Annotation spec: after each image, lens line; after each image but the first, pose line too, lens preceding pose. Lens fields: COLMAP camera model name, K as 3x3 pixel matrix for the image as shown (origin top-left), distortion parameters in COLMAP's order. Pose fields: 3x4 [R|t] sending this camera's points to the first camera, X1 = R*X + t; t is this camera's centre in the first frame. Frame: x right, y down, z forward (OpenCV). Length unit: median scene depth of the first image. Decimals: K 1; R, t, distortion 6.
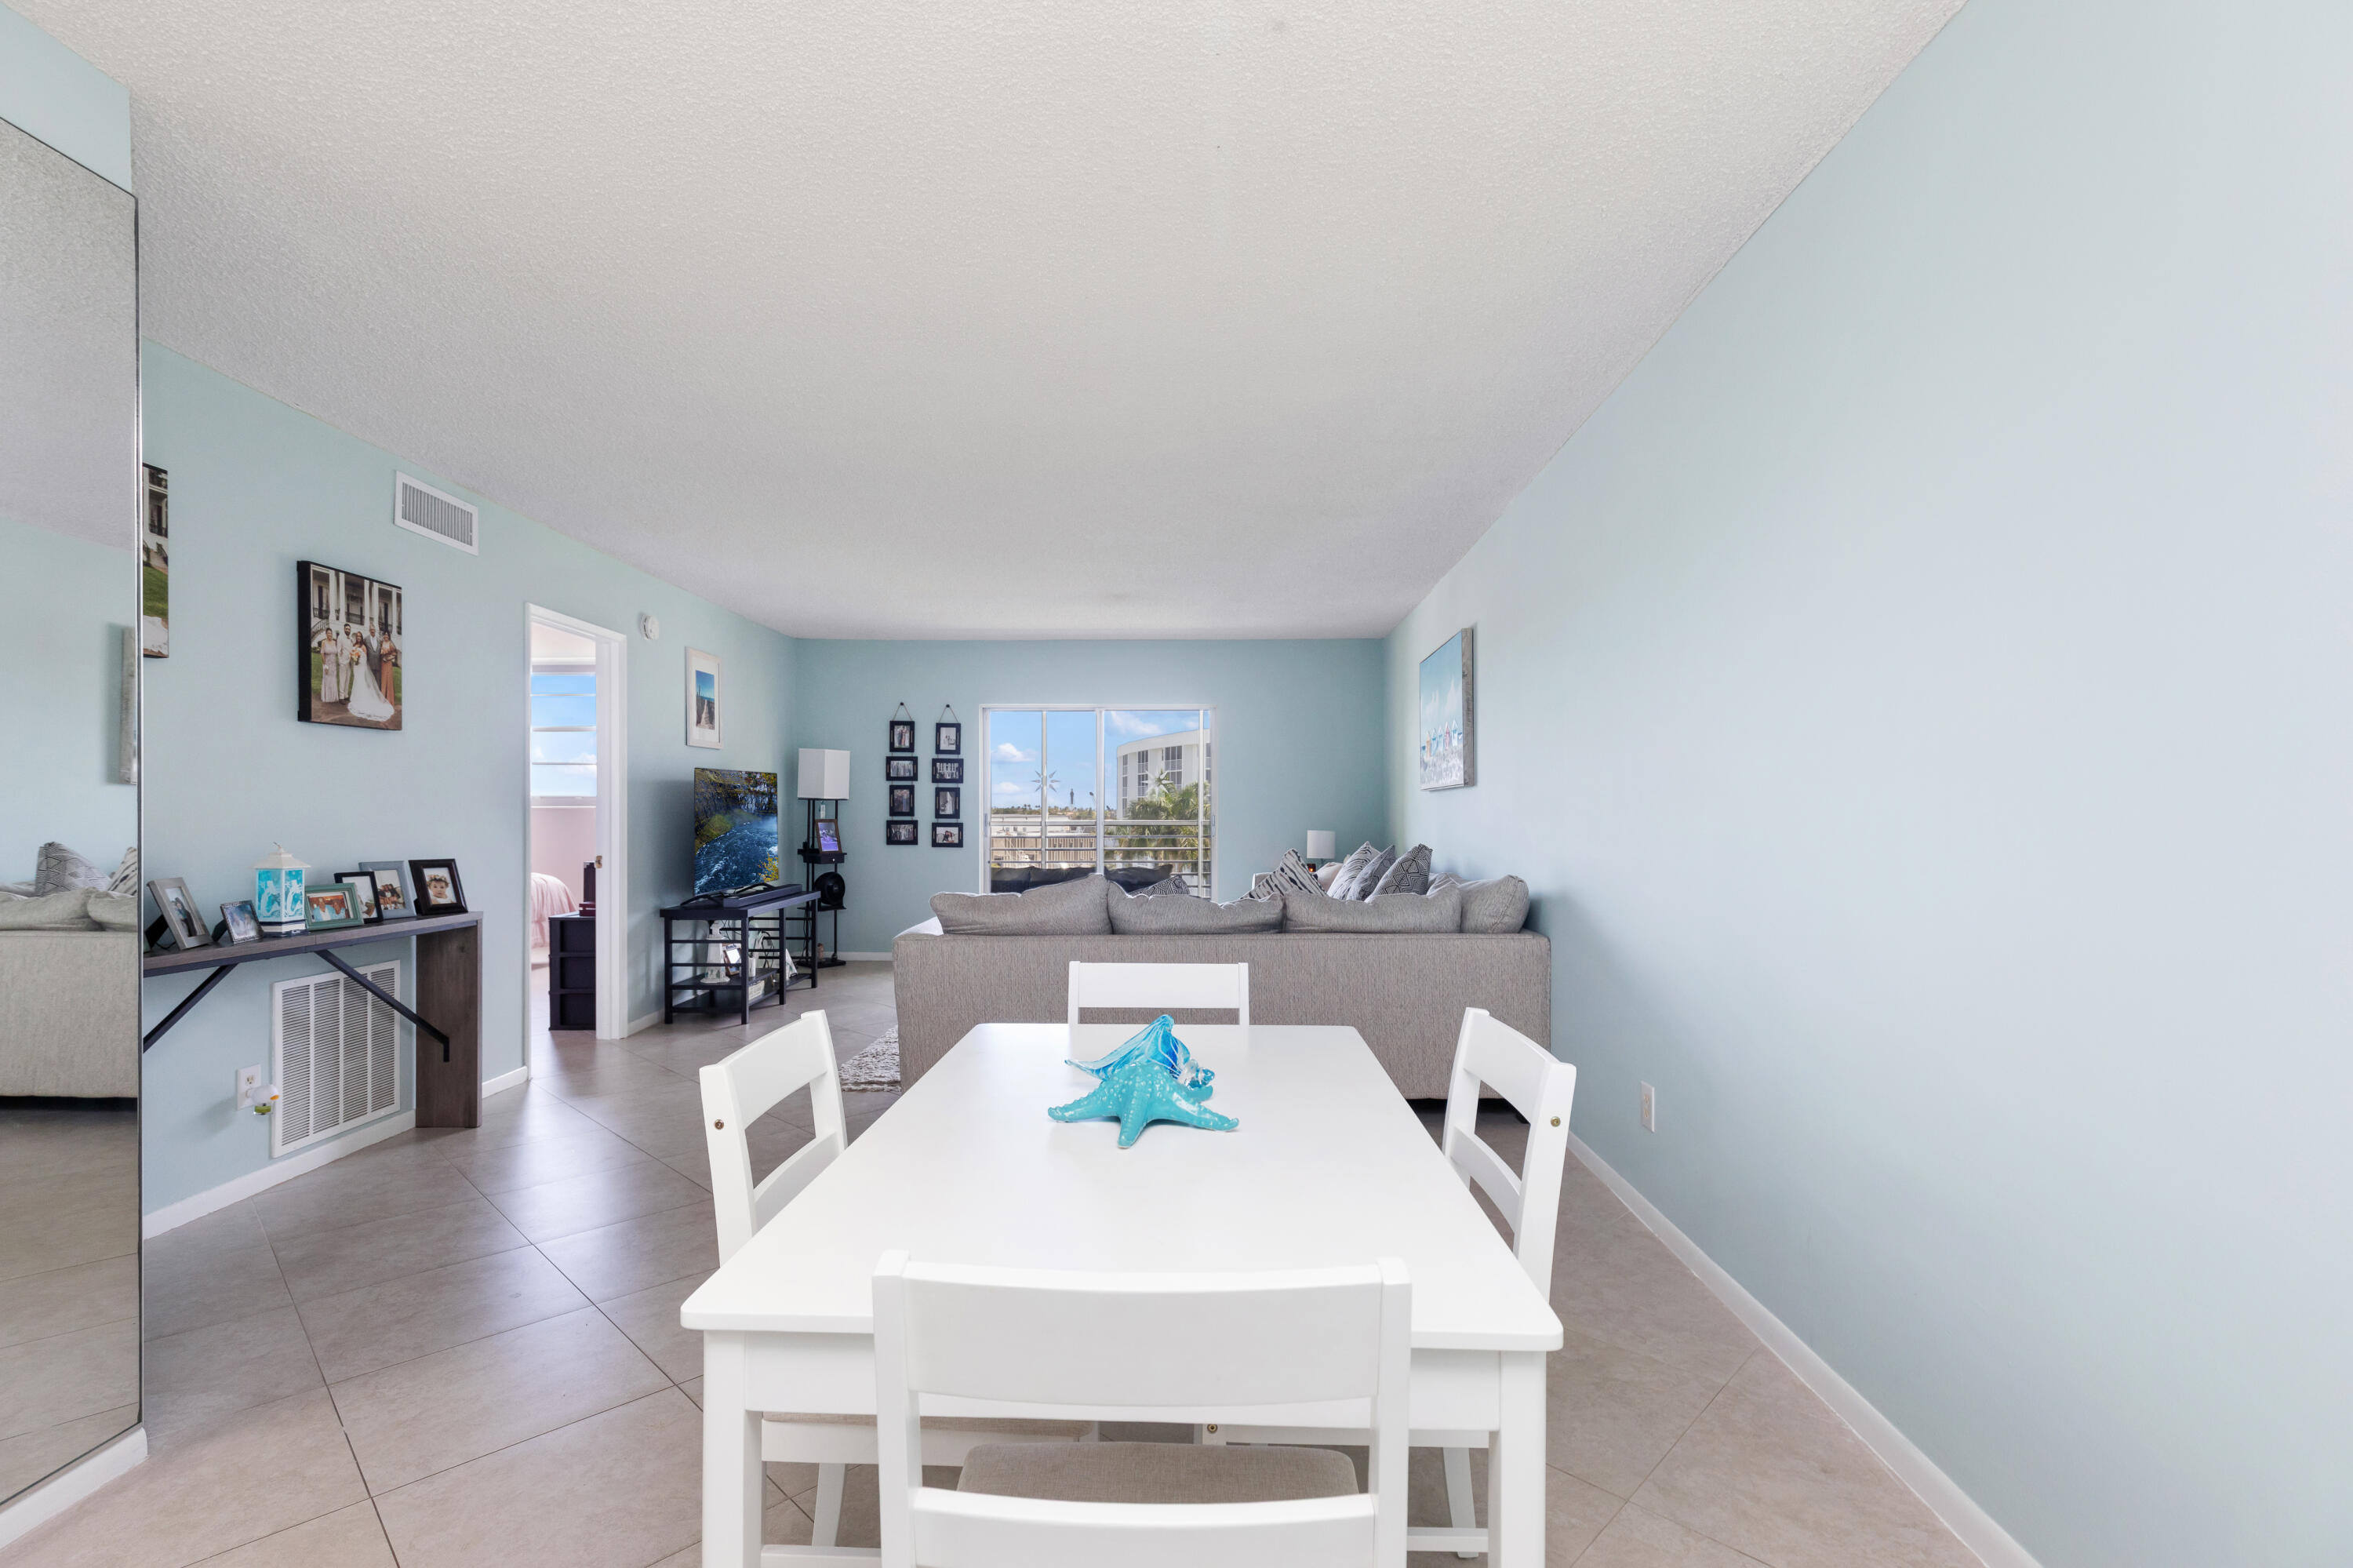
lens RADIAL K [[1090.6, 0, 1169.7], [0, 1090.6, 807.9], [0, 0, 1]] dist [0.020372, -0.001392]
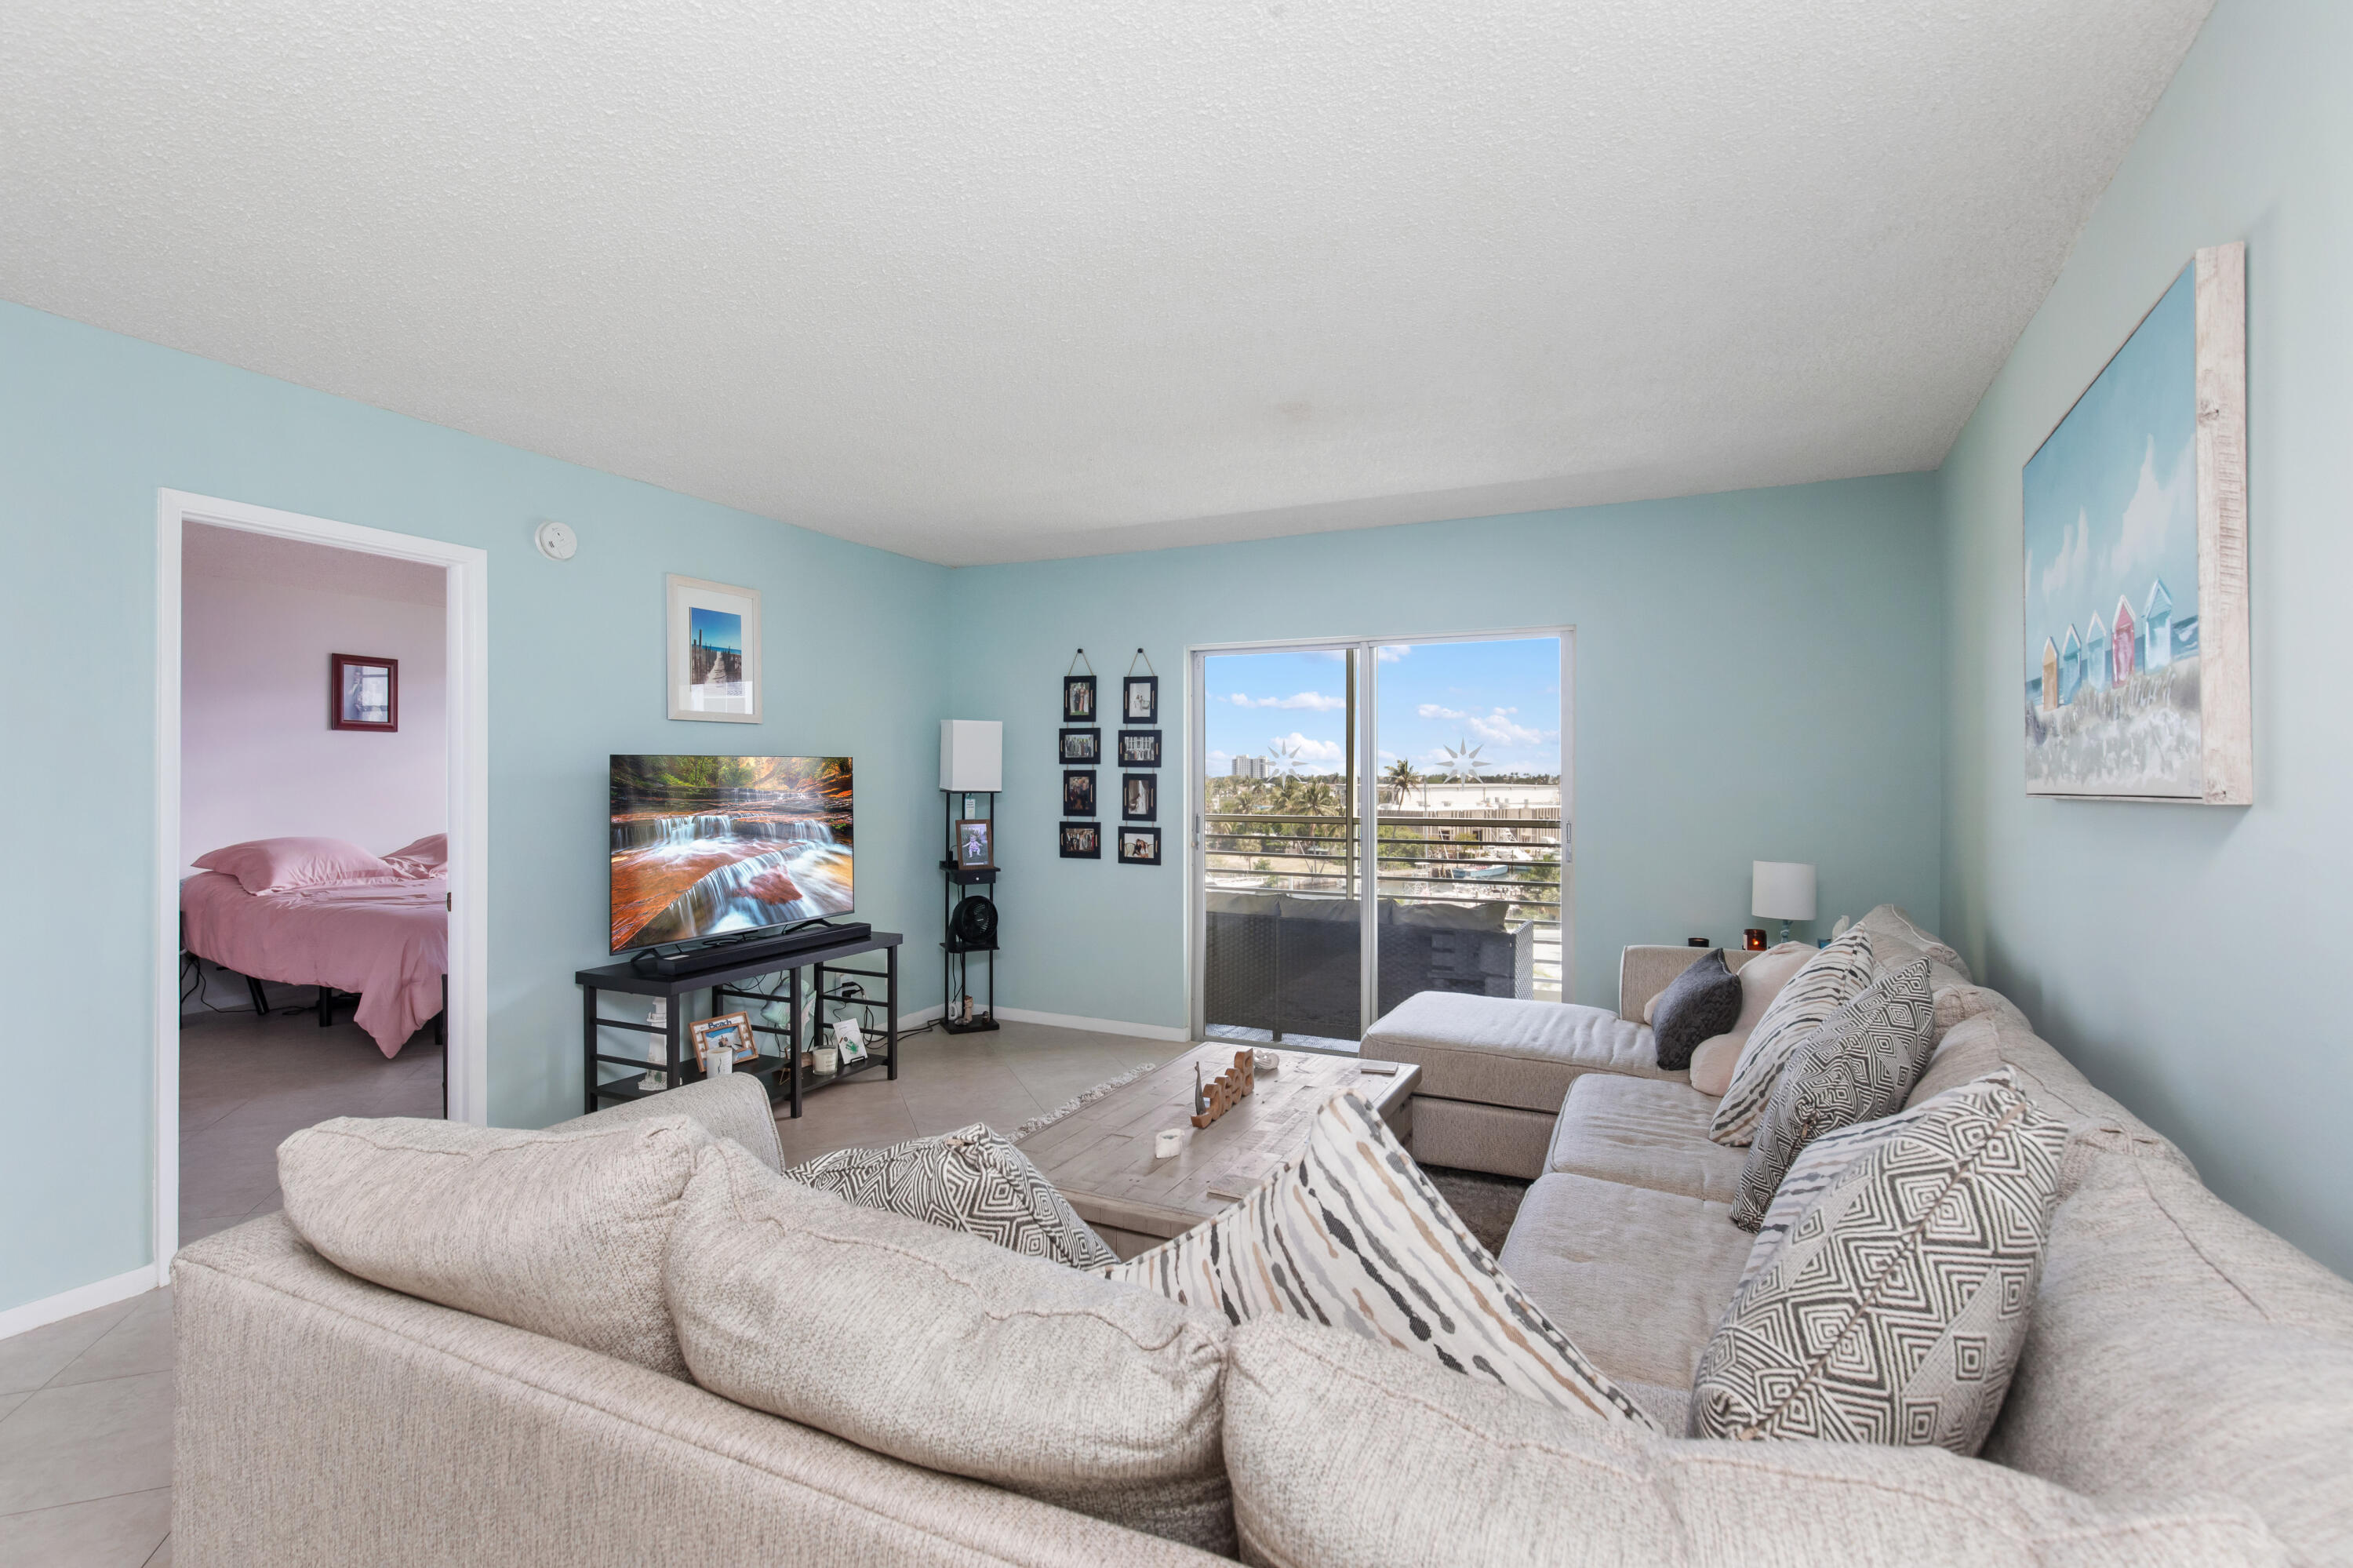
lens RADIAL K [[1090.6, 0, 1174.2], [0, 1090.6, 775.9], [0, 0, 1]] dist [0.020372, -0.001392]
pose [[0.904782, 0.001280, -0.425872, 0.097623], [-0.000720, 0.999999, 0.001476, -0.018401], [0.425874, -0.001029, 0.904782, 0.409857]]
